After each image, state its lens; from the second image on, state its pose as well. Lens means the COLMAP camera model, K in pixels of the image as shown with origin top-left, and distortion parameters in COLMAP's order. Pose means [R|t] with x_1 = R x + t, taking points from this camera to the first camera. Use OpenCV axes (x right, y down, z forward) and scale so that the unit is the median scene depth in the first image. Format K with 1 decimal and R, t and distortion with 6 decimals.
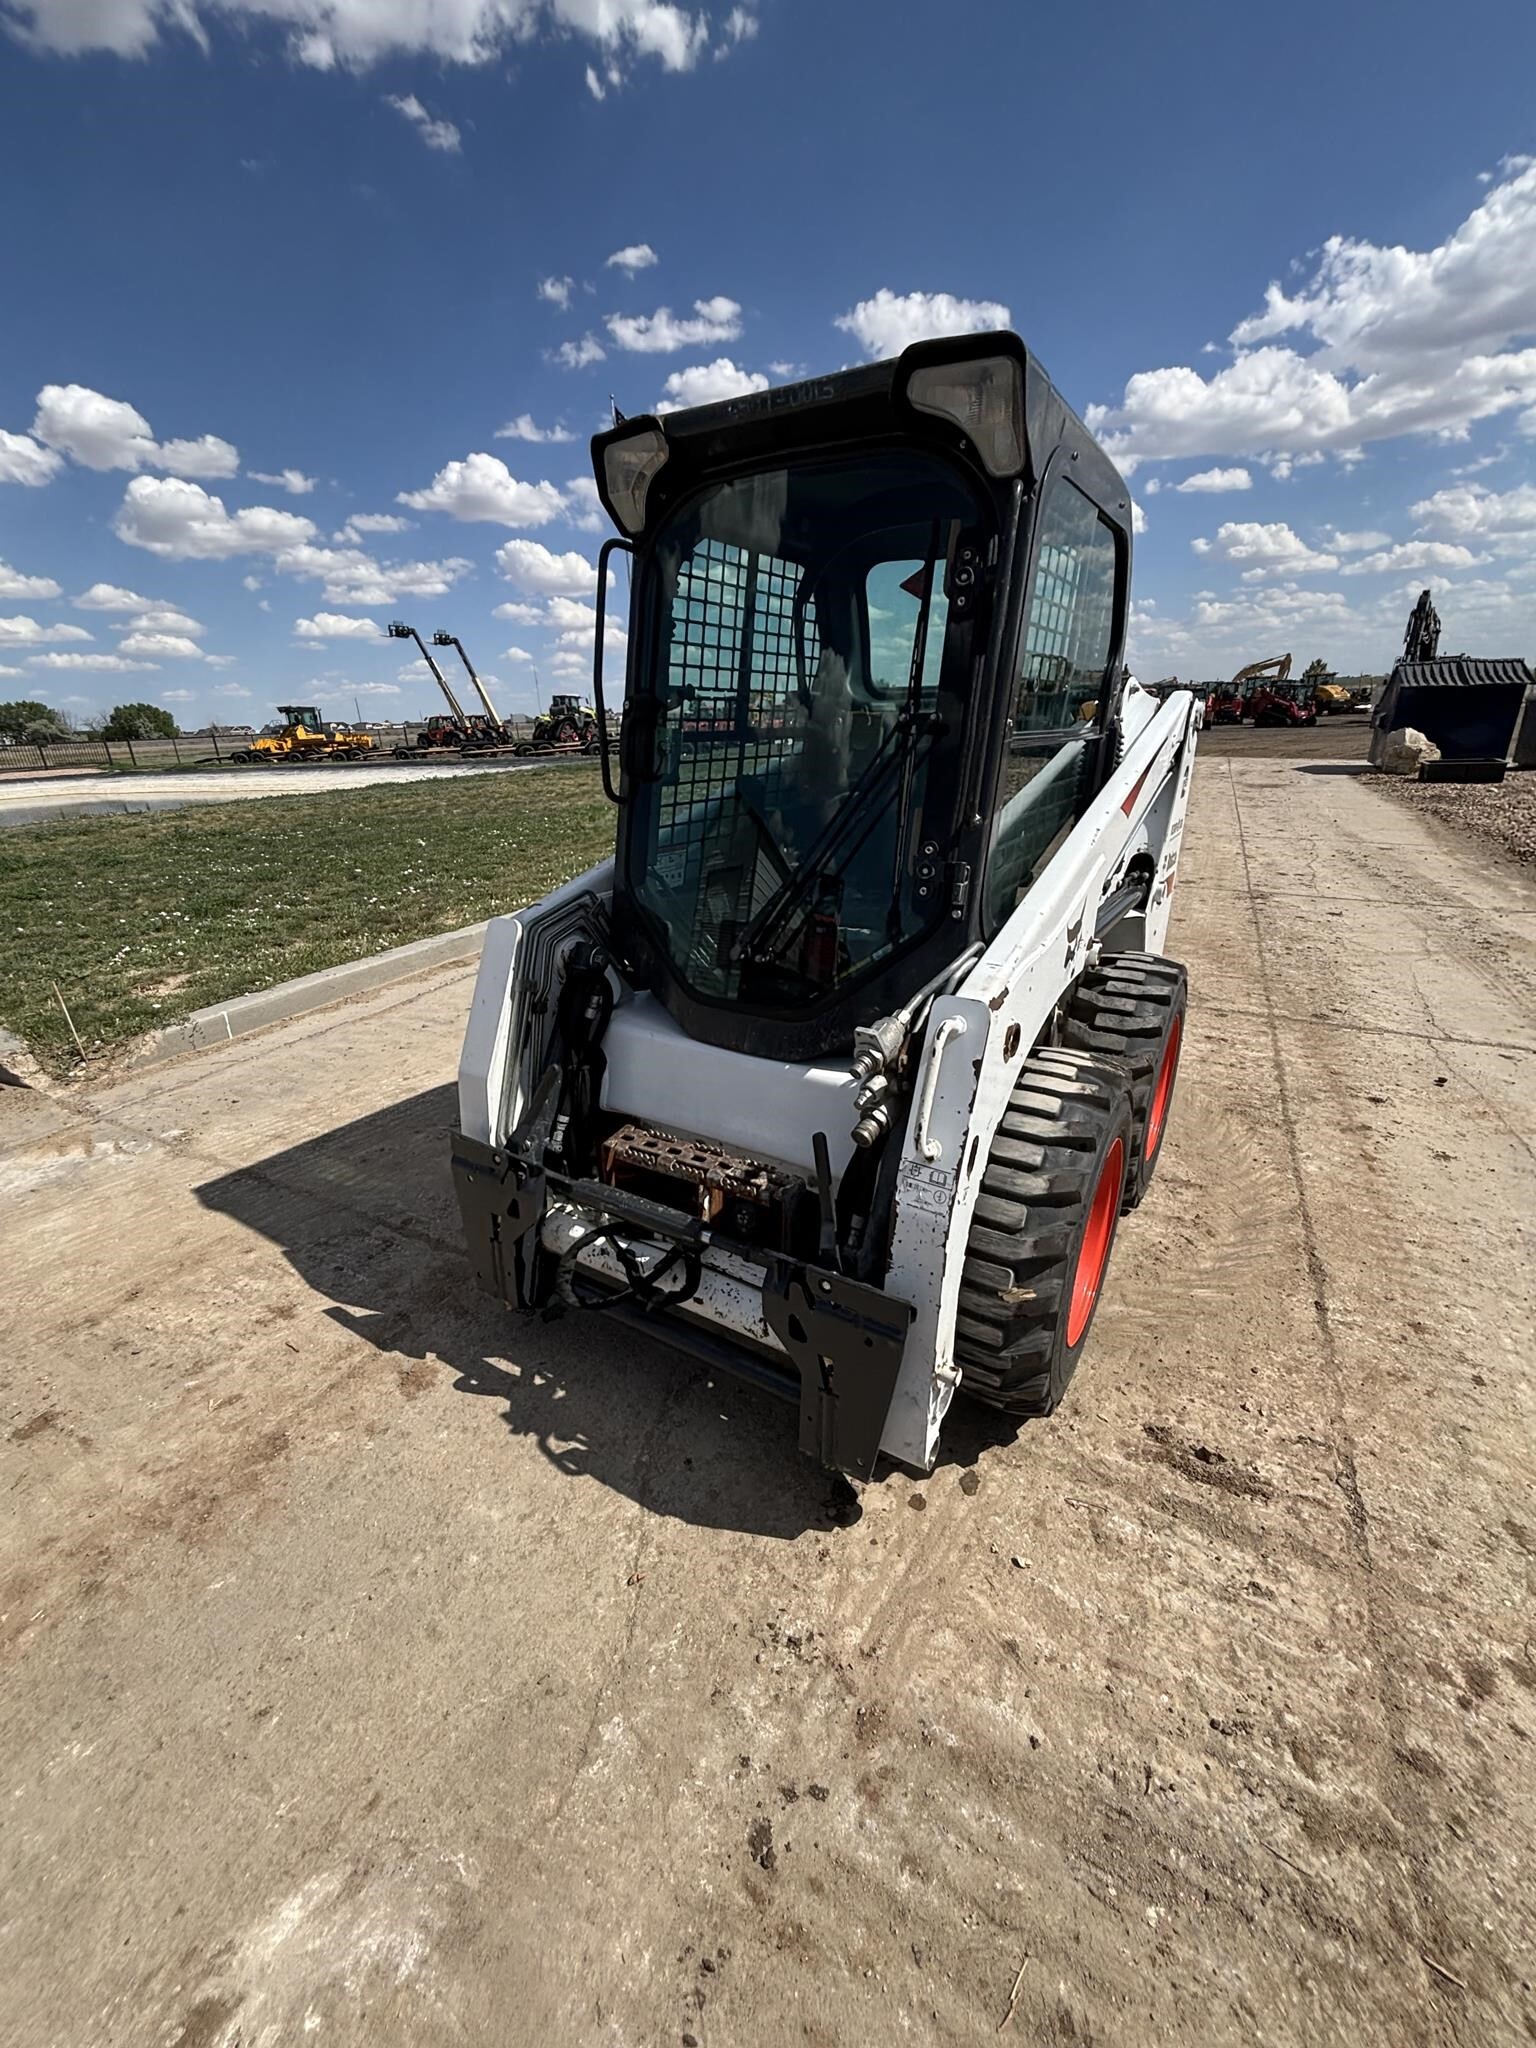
lens RADIAL K [[831.9, 0, 771.2], [0, 831.9, 1018.8], [0, 0, 1]] dist [-0.014907, 0.010397]
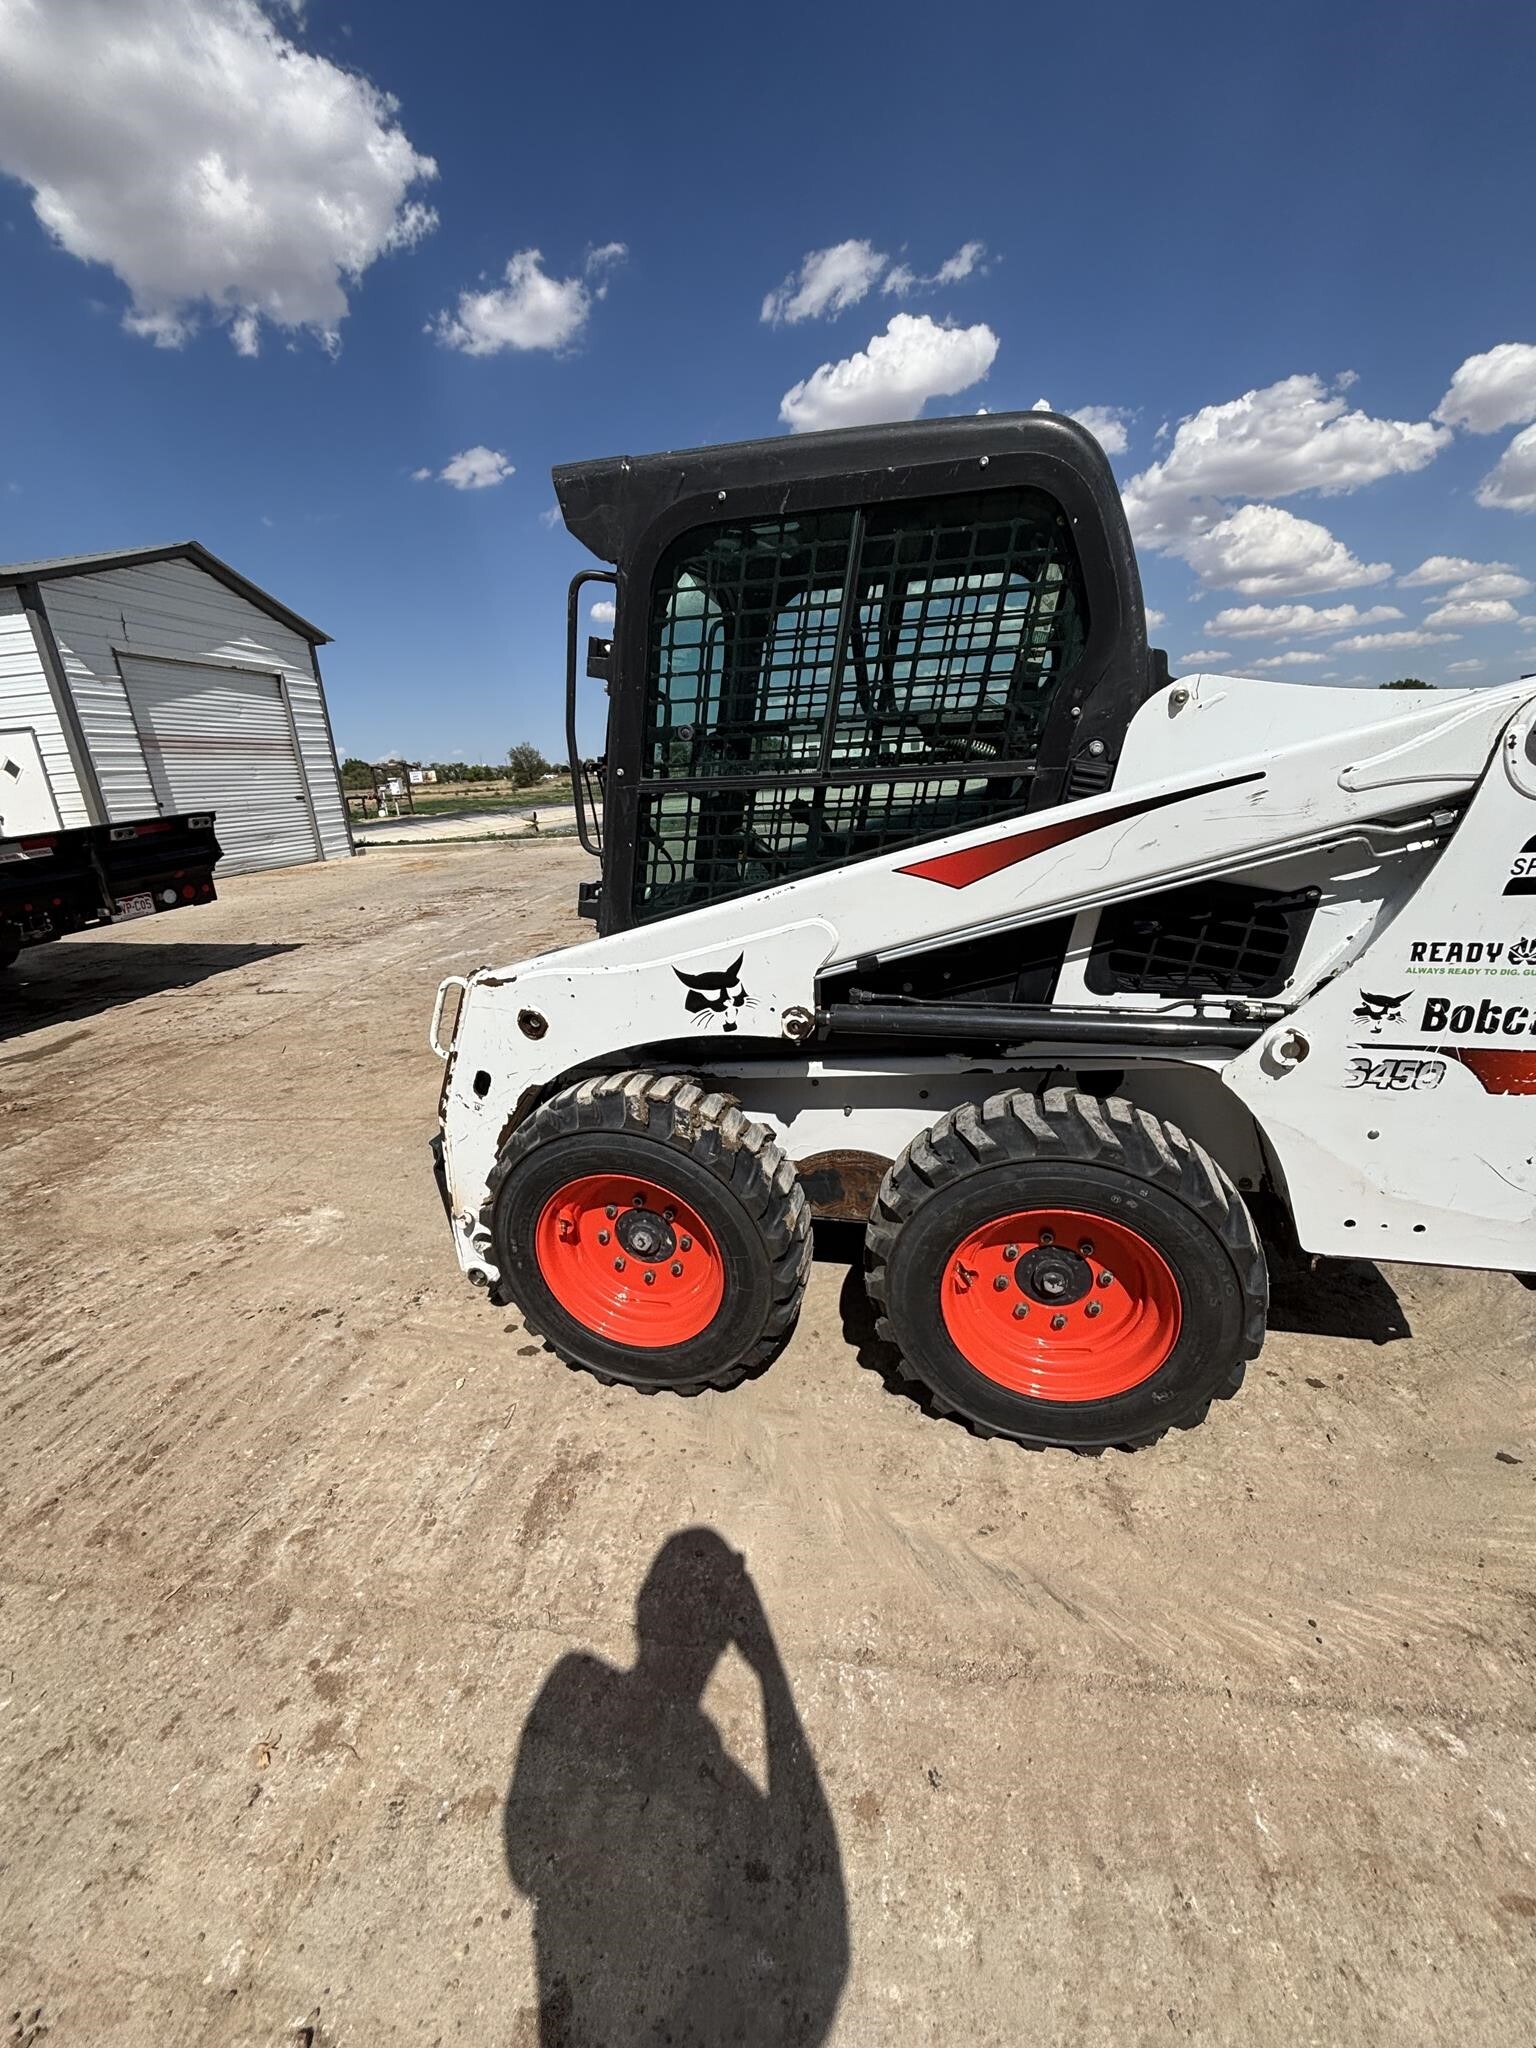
lens RADIAL K [[827.9, 0, 772.1], [0, 827.9, 1023.1], [0, 0, 1]] dist [-0.002299, 0.003726]
pose [[0.317074, 0.302005, -0.899031, 1.345970], [-0.275338, 0.936429, 0.217461, -0.305788], [0.907553, 0.178586, 0.380071, 0.742698]]
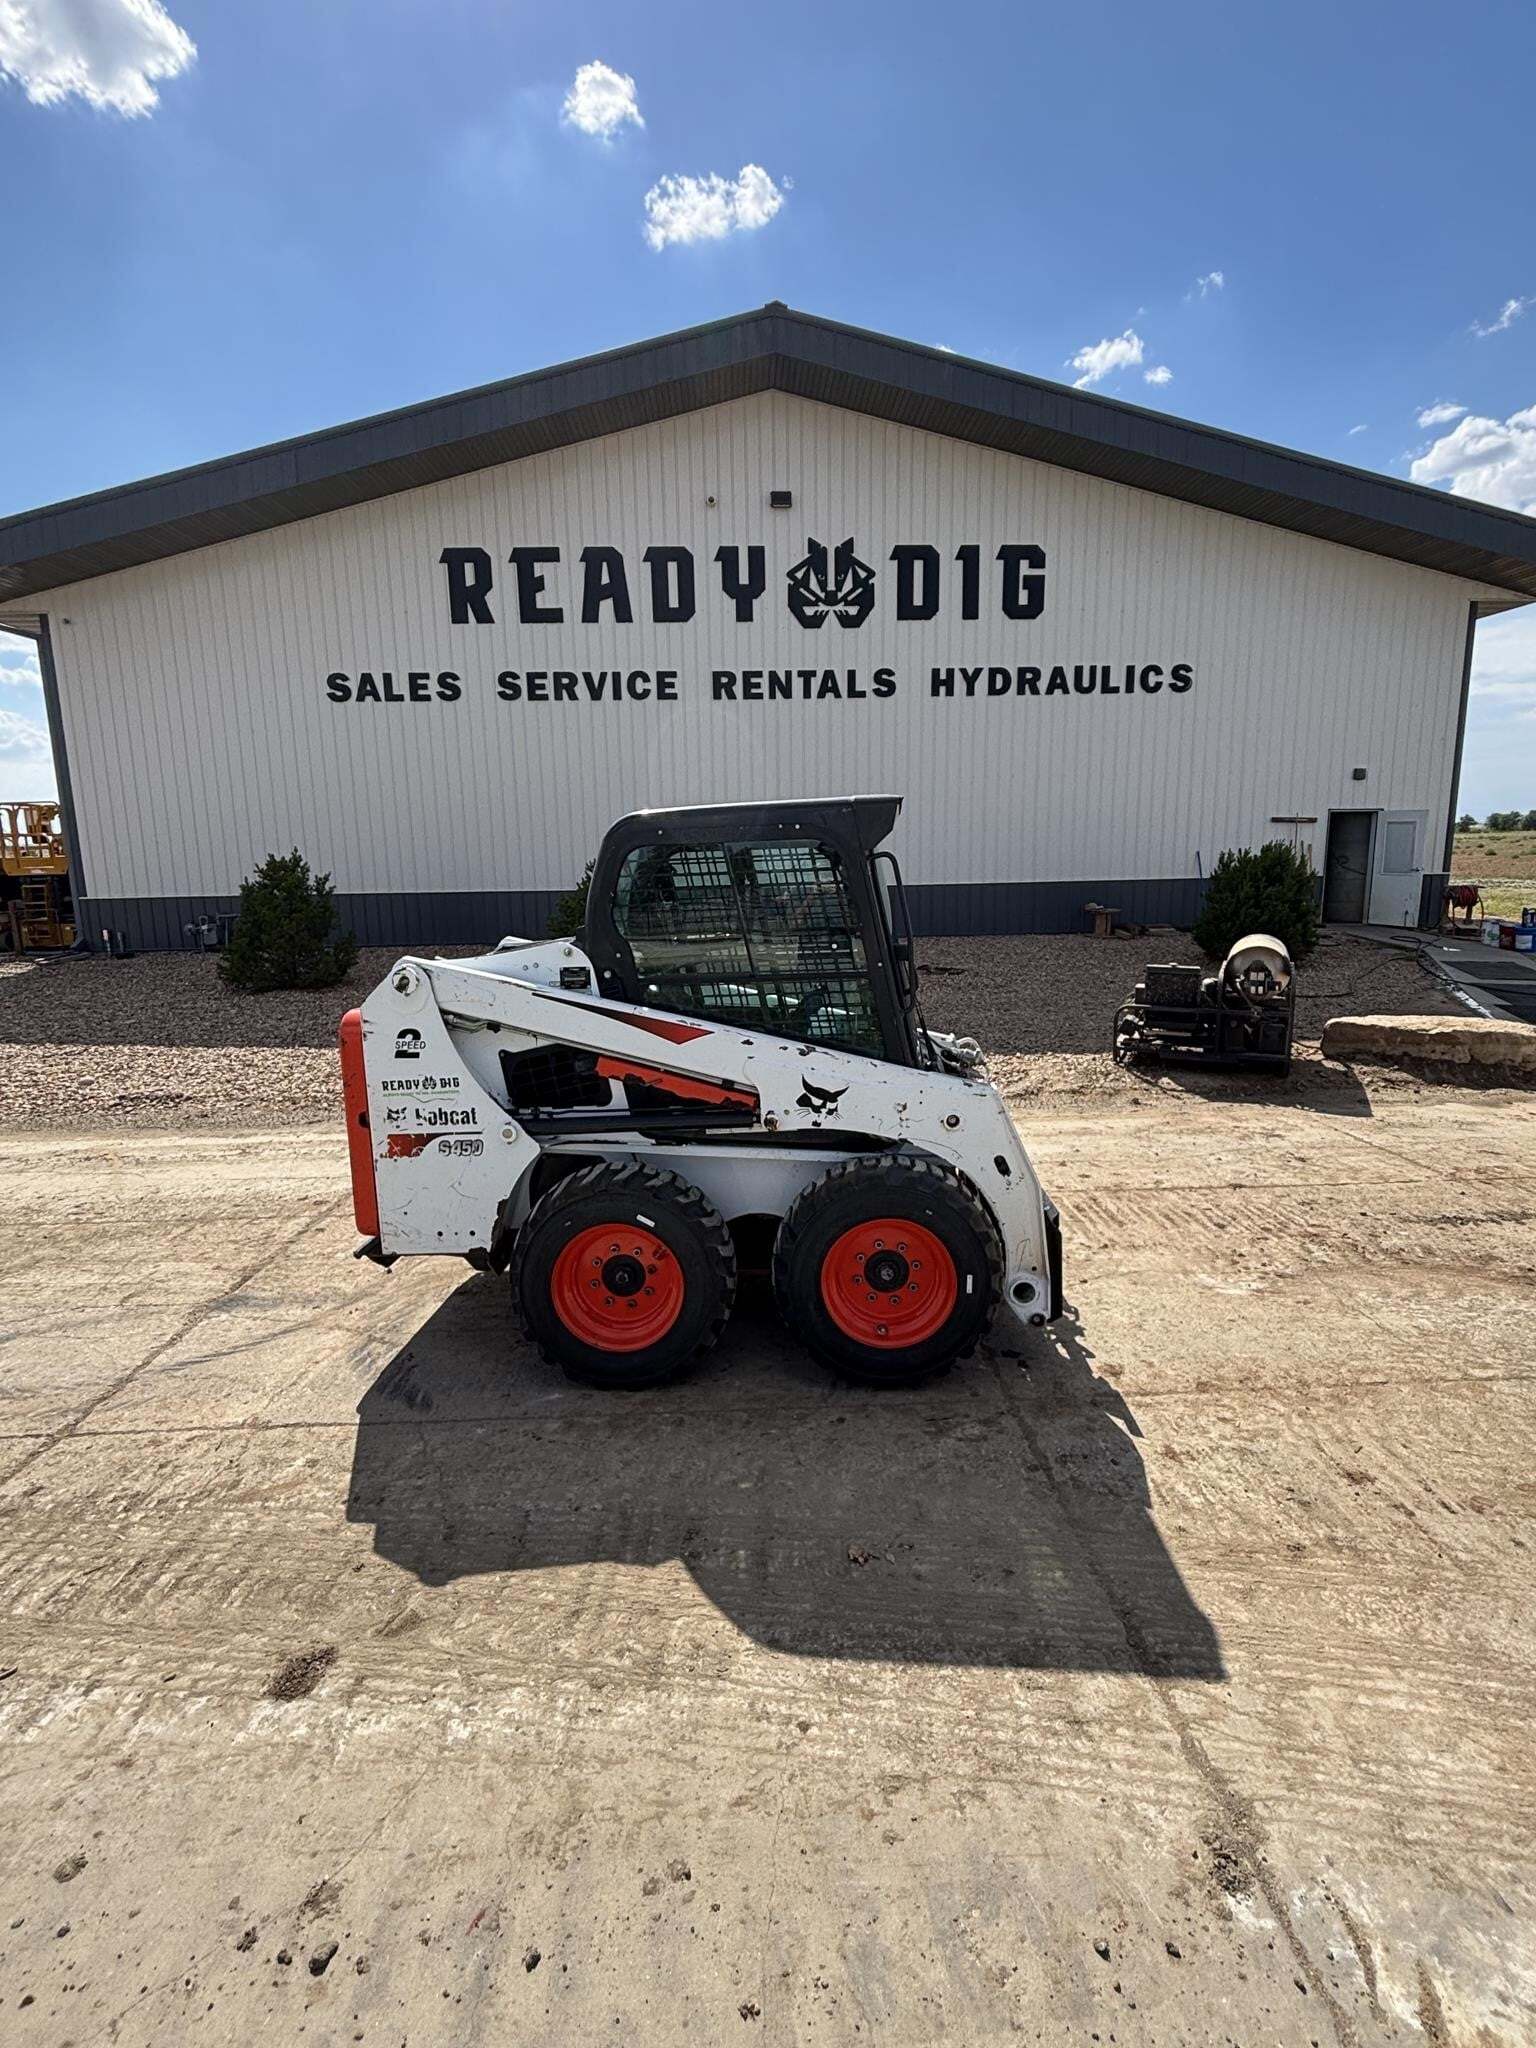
lens RADIAL K [[987.4, 0, 773.3], [0, 987.4, 1022.8], [0, 0, 1]] dist [0.017881, -0.027753]
pose [[-0.485050, -0.106048, 0.868032, -1.844012], [0.336850, 0.893365, 0.297373, -0.982295], [-0.807006, 0.436637, -0.397605, 2.201879]]
